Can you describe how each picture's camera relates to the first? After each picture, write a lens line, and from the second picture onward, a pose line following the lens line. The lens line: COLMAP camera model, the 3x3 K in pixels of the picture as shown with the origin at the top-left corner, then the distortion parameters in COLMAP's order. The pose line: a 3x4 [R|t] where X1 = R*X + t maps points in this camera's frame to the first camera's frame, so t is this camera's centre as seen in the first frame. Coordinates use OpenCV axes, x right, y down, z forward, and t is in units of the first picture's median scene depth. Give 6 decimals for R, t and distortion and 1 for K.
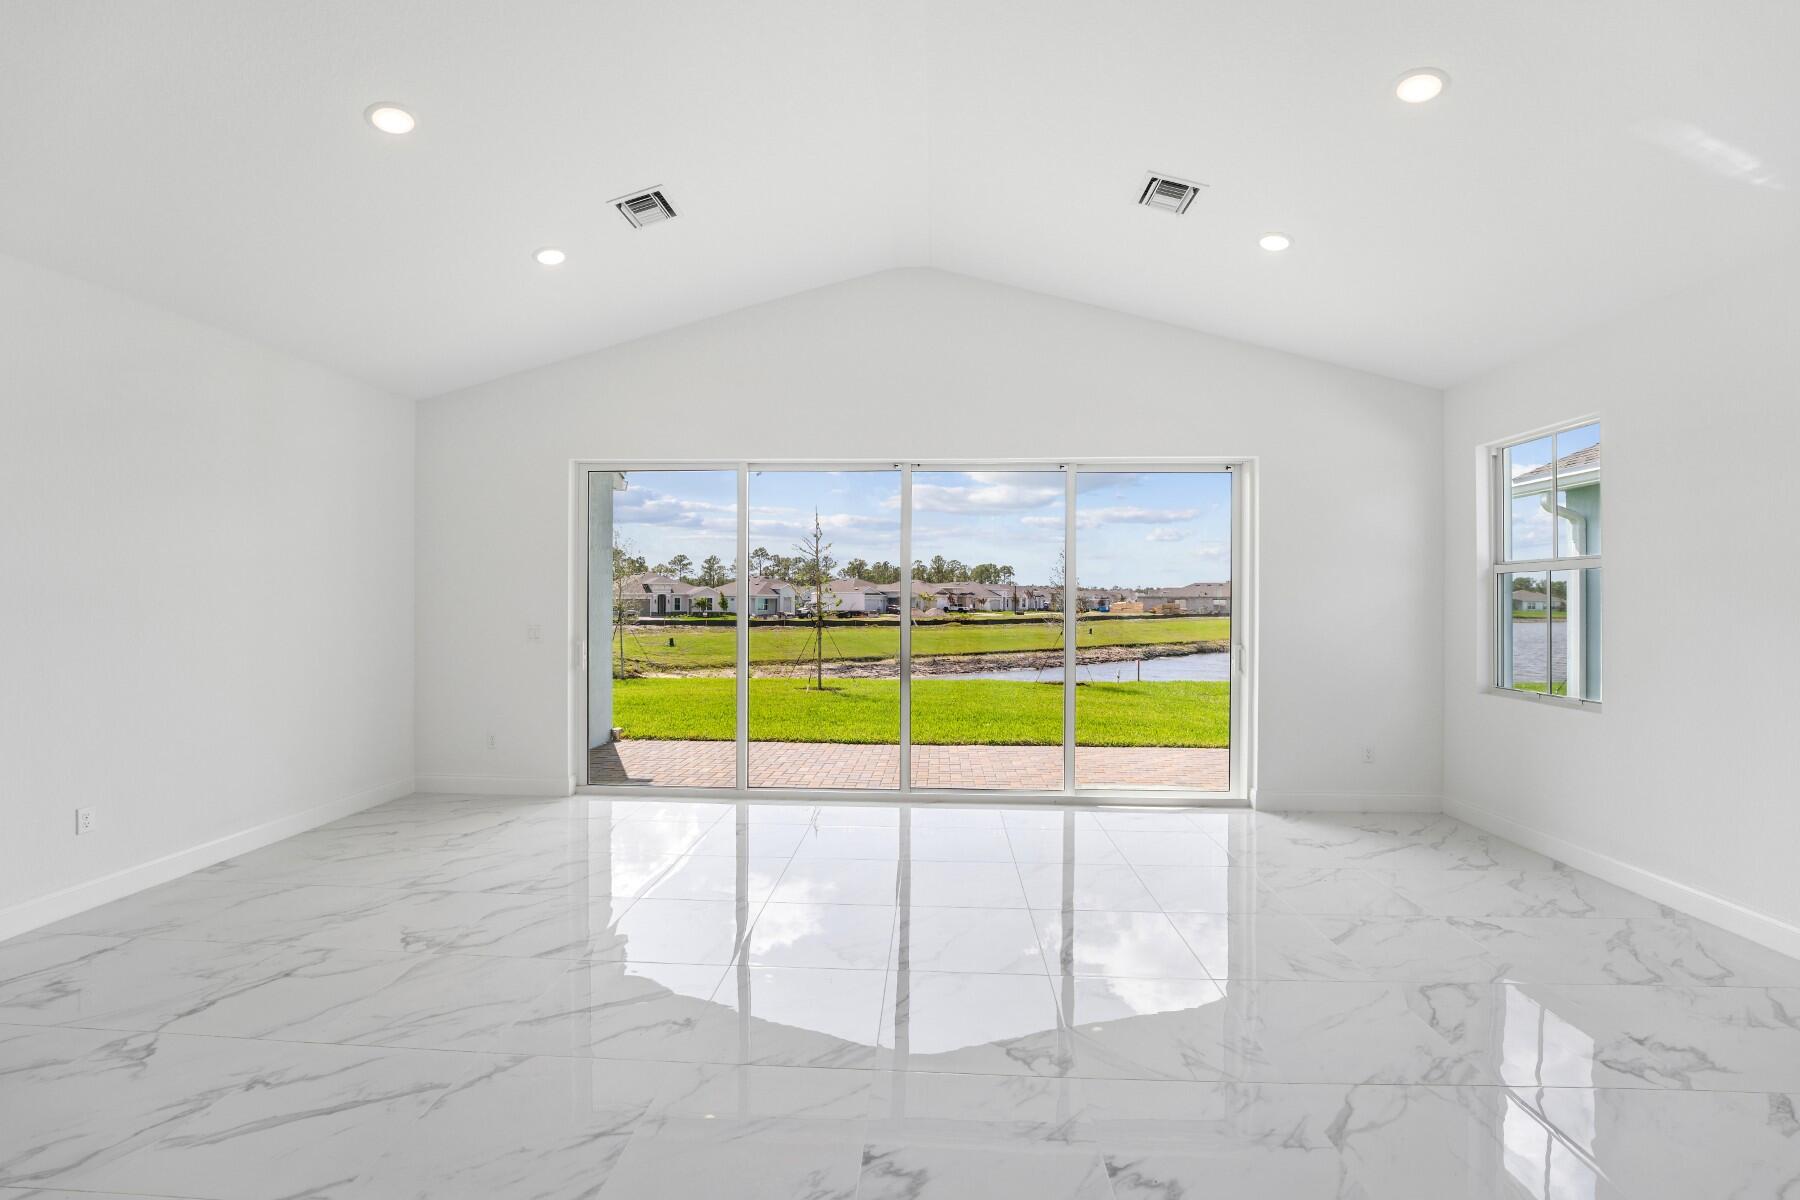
lens RADIAL K [[746.1, 0, 898.8], [0, 746.1, 609.0], [0, 0, 1]] dist [-0.020812, 0.000441]
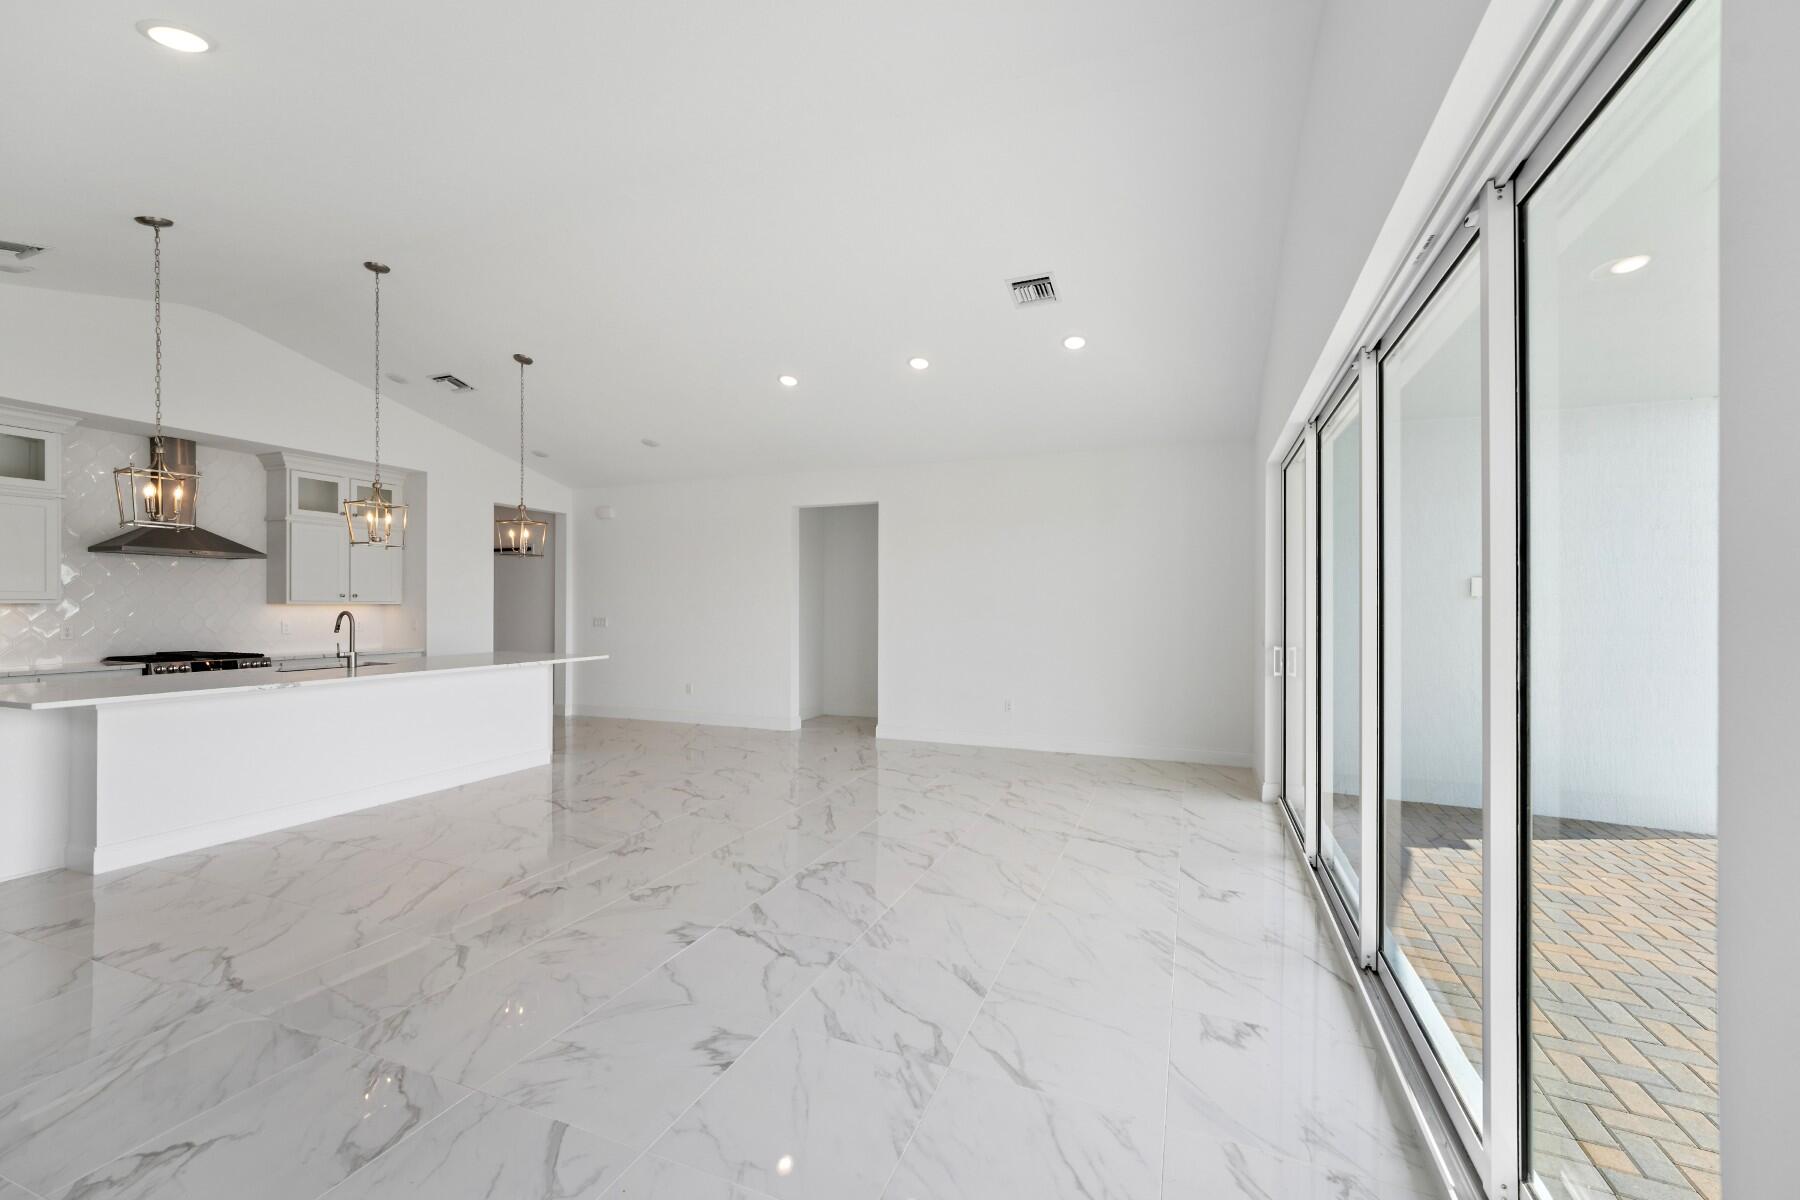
lens RADIAL K [[720.9, 0, 895.9], [0, 720.9, 605.2], [0, 0, 1]] dist [0.010073, 0.000140]
pose [[-0.327075, -0.006154, -0.944978, 0.067916], [-0.012844, 0.999915, -0.002066, -0.000141], [0.944911, 0.011462, -0.327127, 0.091685]]
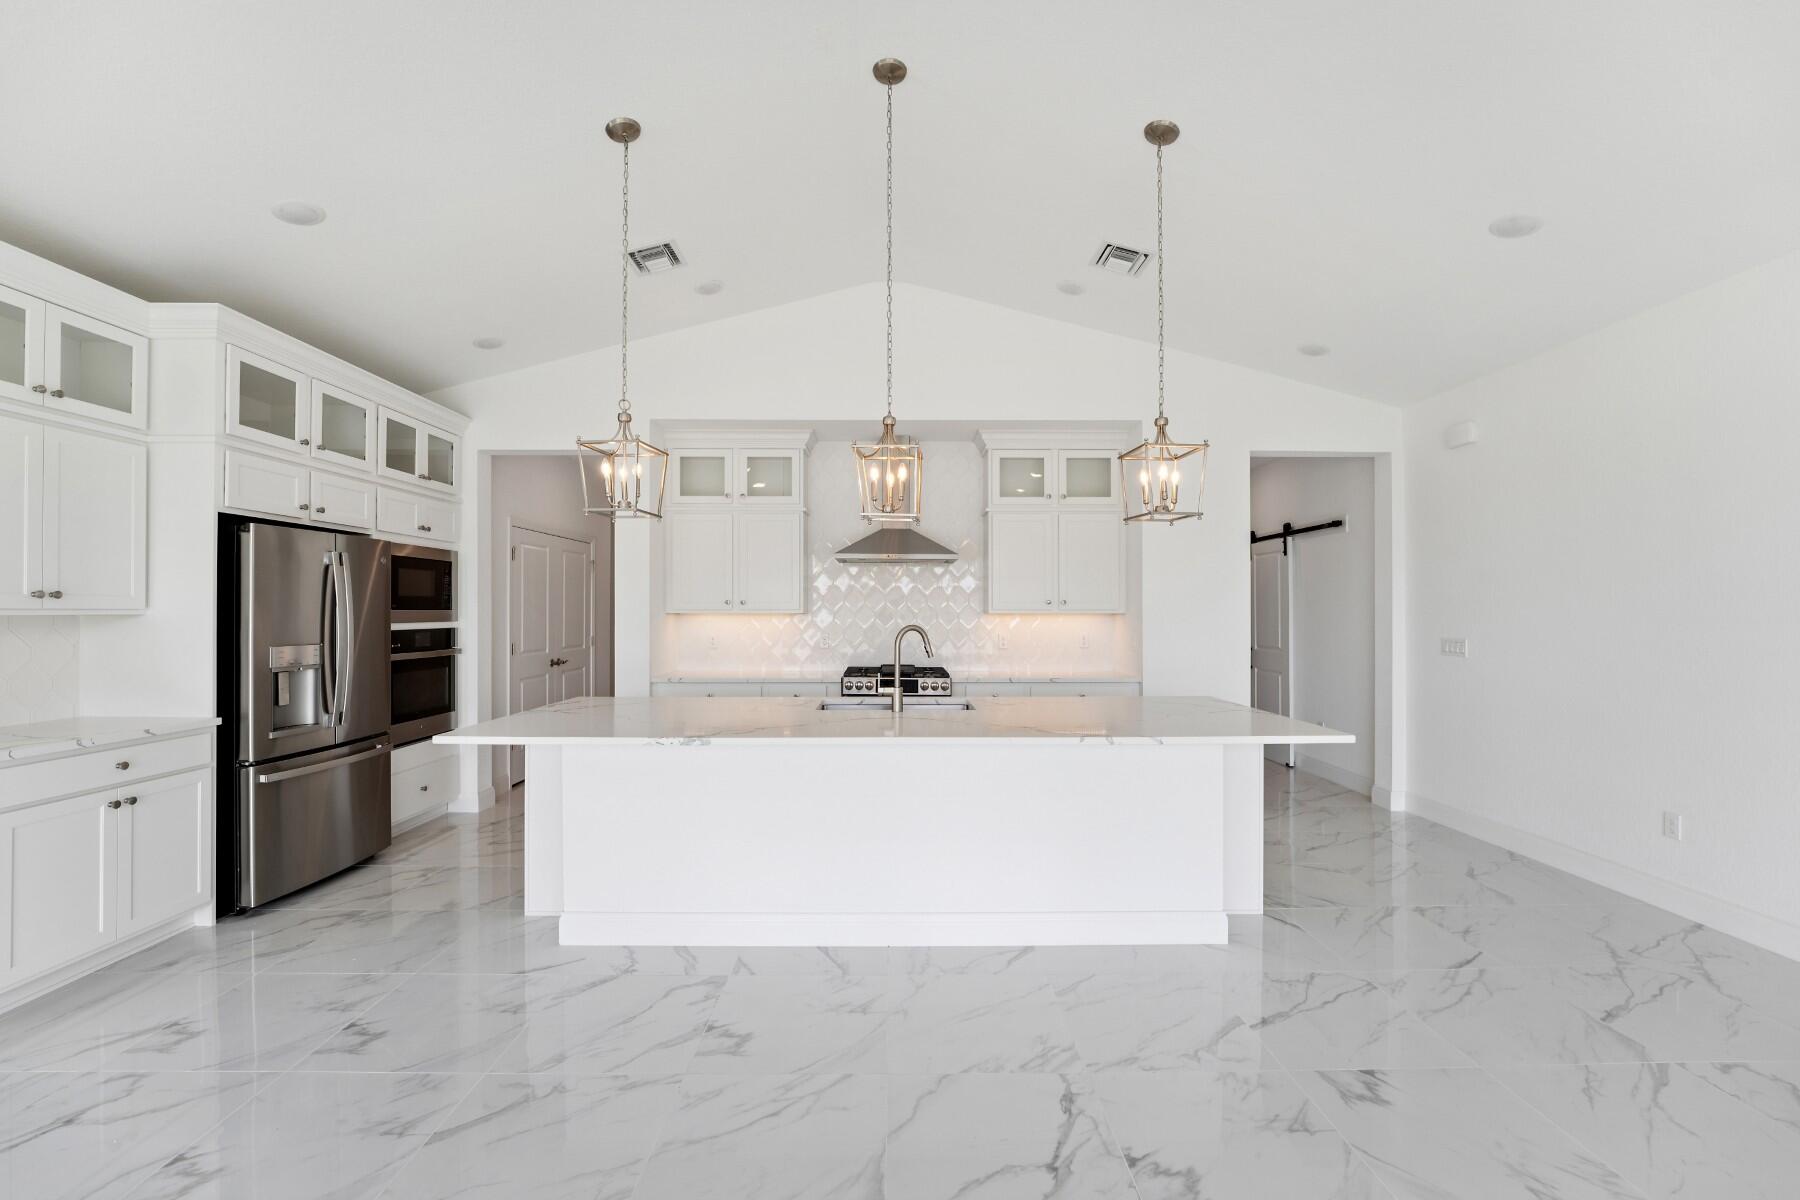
lens RADIAL K [[741.4, 0, 898.1], [0, 741.4, 605.4], [0, 0, 1]] dist [-0.018609, 0.000296]
pose [[-0.998091, -0.005223, -0.061546, -0.001181], [-0.005292, 0.999986, 0.000957, -0.000412], [0.061540, 0.001281, -0.998104, 0.053078]]
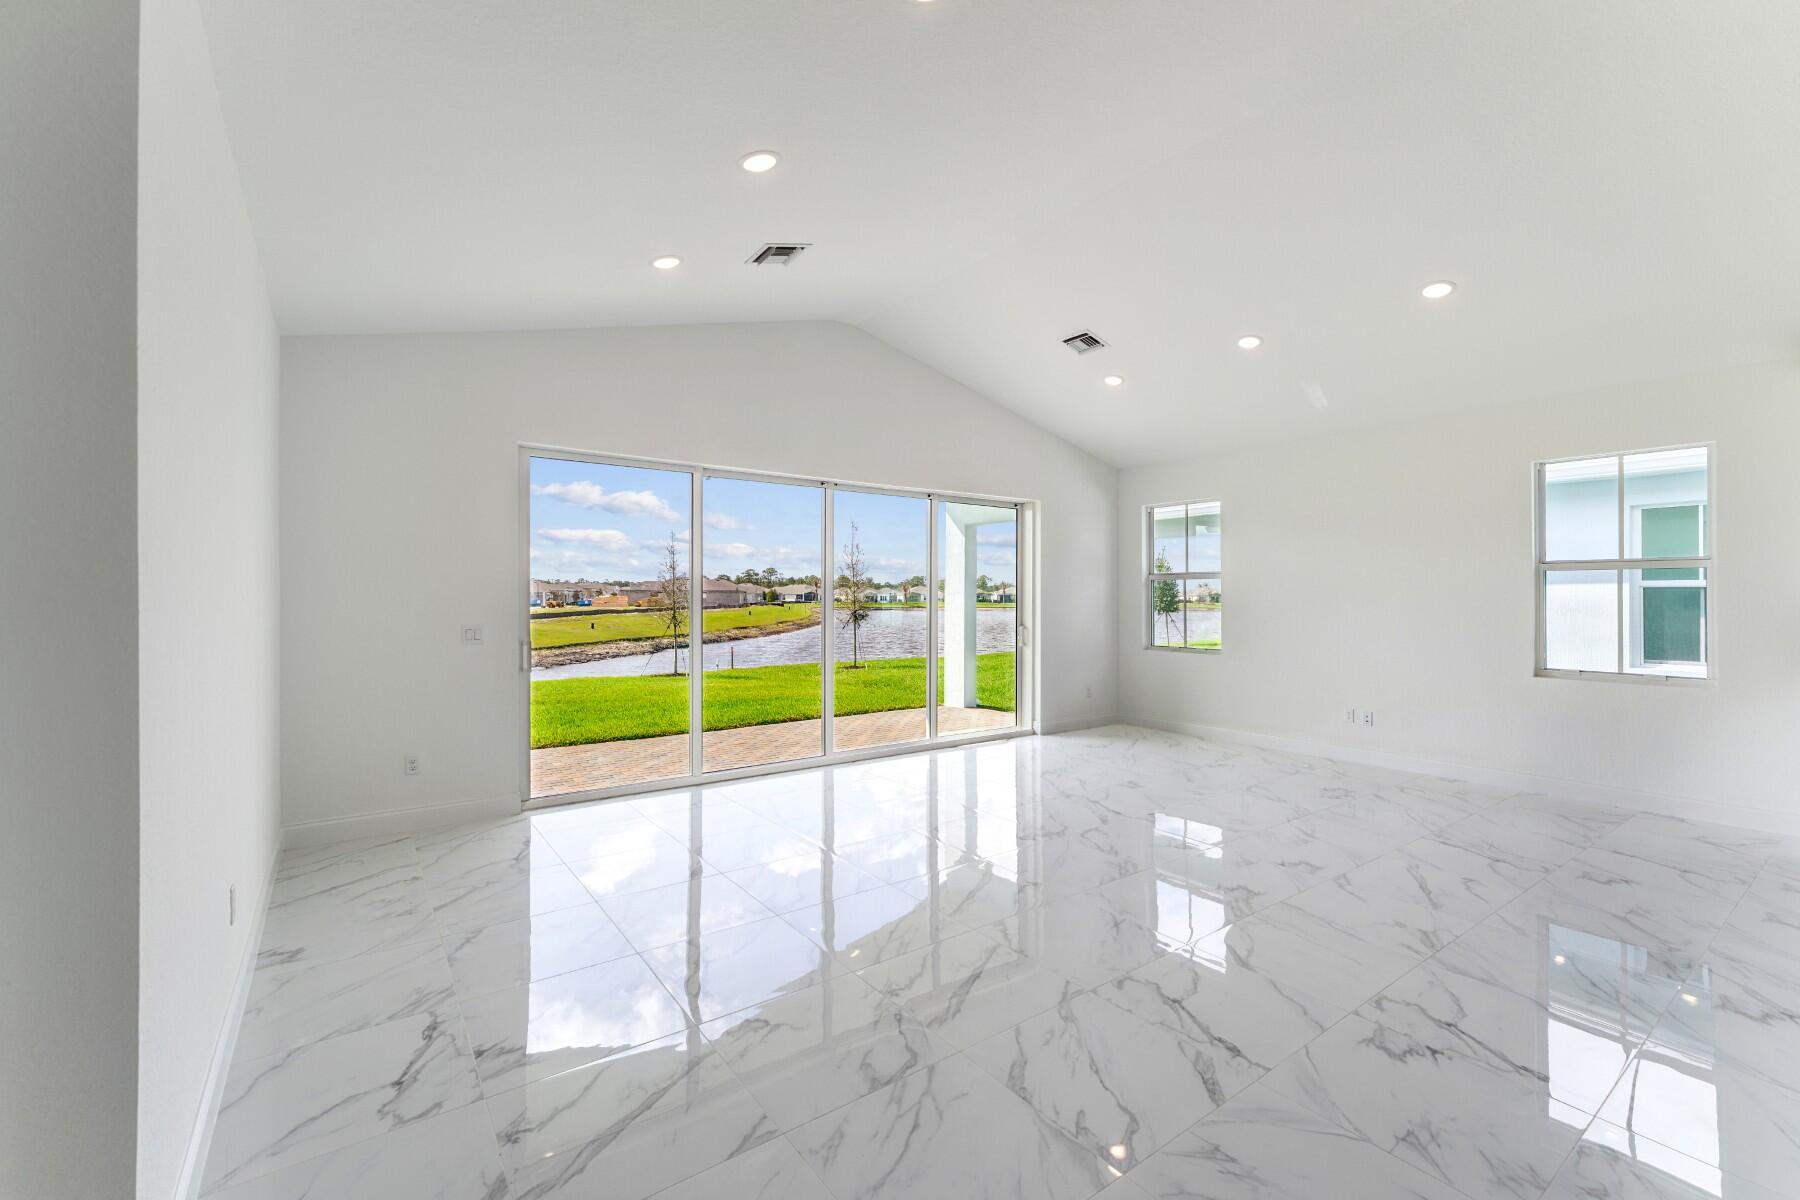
lens RADIAL K [[747.0, 0, 893.1], [0, 747.0, 593.9], [0, 0, 1]] dist [0.011022, -0.000023]
pose [[0.778009, 0.000028, 0.628253, -0.072108], [0.007349, 0.999931, -0.009146, -0.000392], [-0.628210, 0.011733, 0.777955, 0.000292]]
